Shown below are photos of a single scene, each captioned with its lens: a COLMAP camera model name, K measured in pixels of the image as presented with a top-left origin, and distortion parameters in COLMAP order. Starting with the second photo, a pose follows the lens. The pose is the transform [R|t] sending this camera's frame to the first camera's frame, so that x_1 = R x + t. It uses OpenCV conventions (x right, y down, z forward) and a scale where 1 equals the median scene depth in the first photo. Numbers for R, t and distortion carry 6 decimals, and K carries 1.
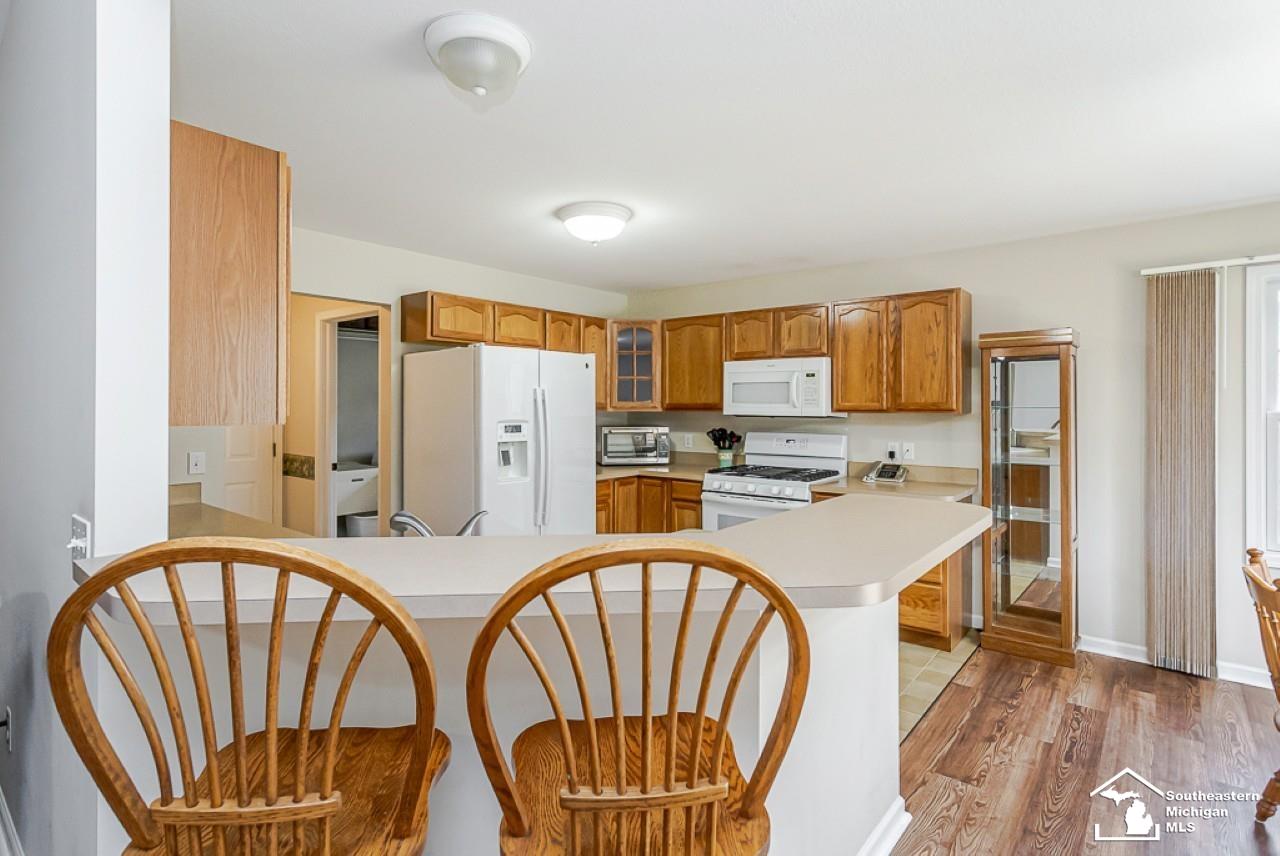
lens RADIAL K [[637.7, 0, 632.1], [0, 637.7, 405.7], [0, 0, 1]] dist [0.003095, 0.002780]
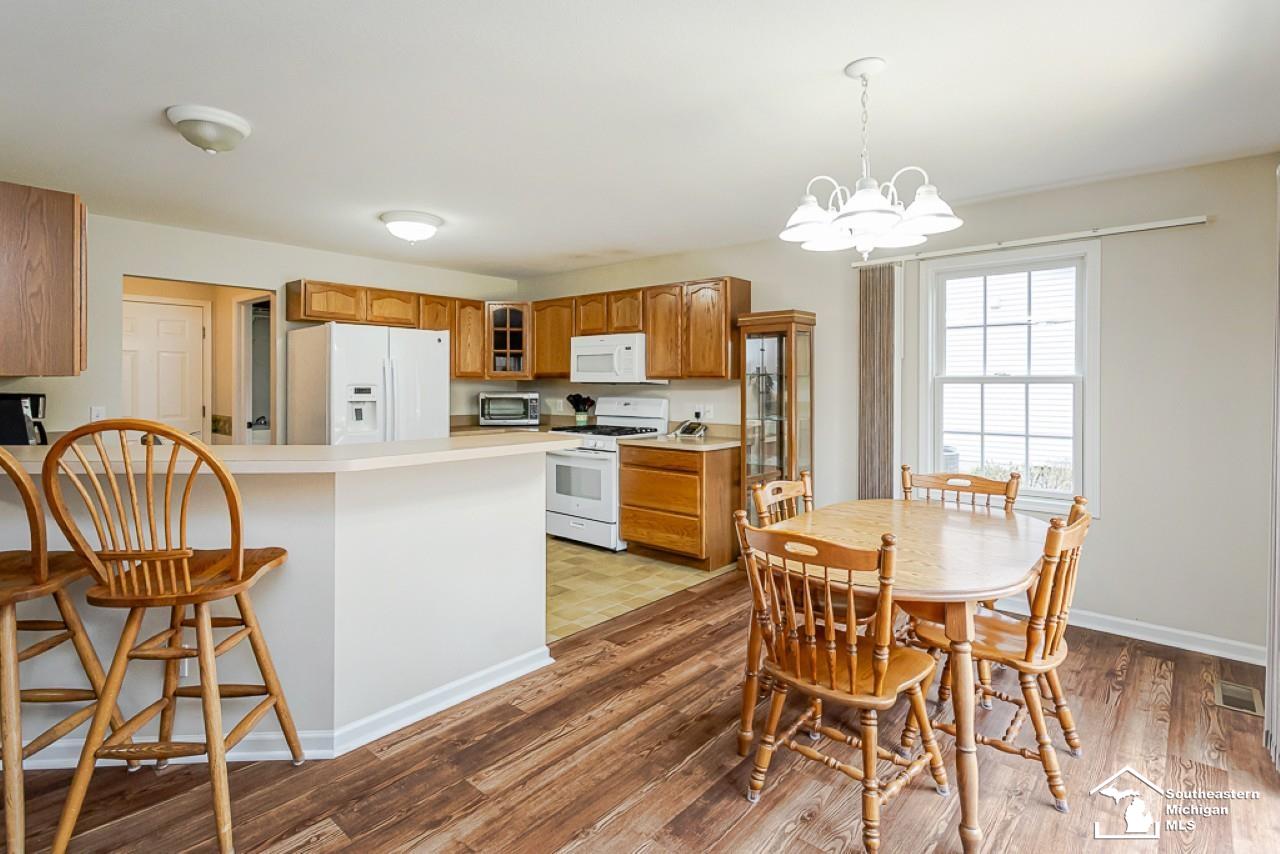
lens RADIAL K [[637.7, 0, 643.4], [0, 637.7, 388.6], [0, 0, 1]] dist [0.003095, 0.002780]
pose [[0.999675, 0.001839, -0.025417, 0.332176], [-0.001667, 0.999976, 0.006775, 0.019242], [0.025429, -0.006731, 0.999654, -0.191996]]
